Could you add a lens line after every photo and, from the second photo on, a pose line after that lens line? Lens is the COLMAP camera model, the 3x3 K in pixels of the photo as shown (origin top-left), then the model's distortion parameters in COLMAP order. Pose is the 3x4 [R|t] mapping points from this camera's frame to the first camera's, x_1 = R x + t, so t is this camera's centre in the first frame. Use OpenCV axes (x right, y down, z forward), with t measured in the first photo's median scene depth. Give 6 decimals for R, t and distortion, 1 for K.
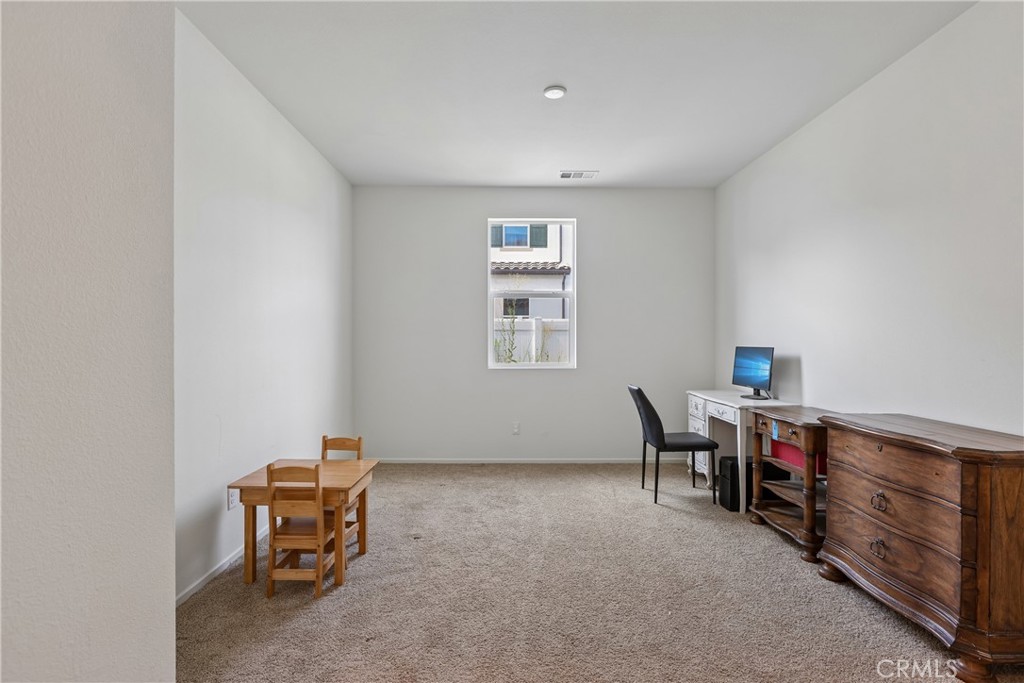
lens RADIAL K [[497.4, 0, 512.0], [0, 497.4, 341.5], [0, 0, 1]] dist [0.000476, 0.000018]
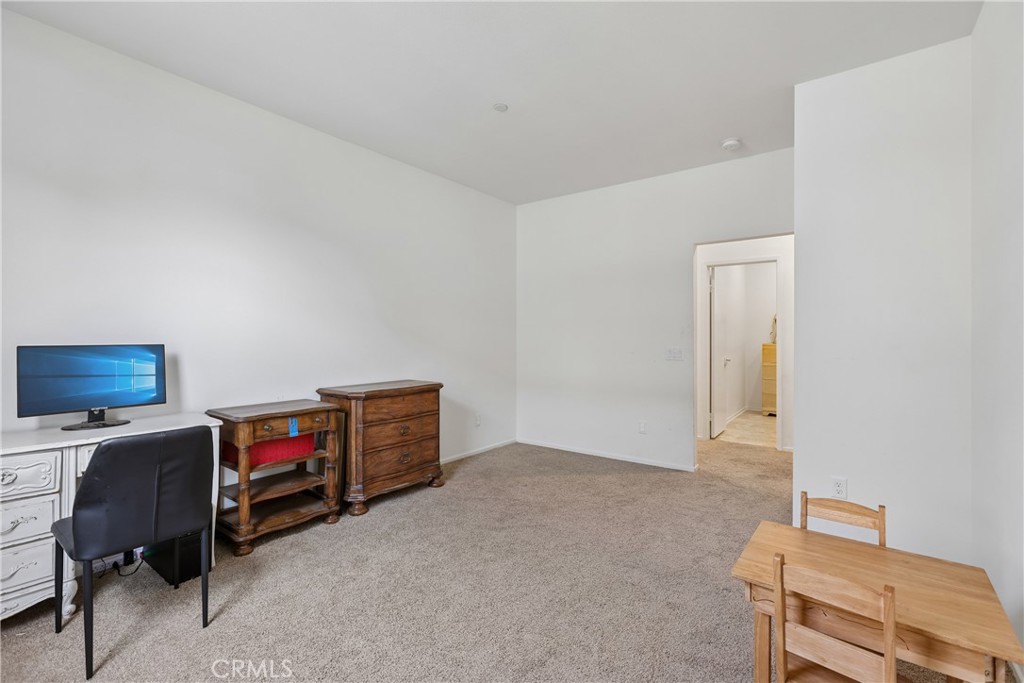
lens RADIAL K [[462.7, 0, 510.3], [0, 462.7, 345.5], [0, 0, 1]] dist [-0.015317, 0.009626]
pose [[-0.790581, -0.016861, 0.612125, -0.452313], [-0.001587, 0.999674, 0.025486, -0.006095], [-0.612355, 0.019177, -0.790350, 1.836950]]
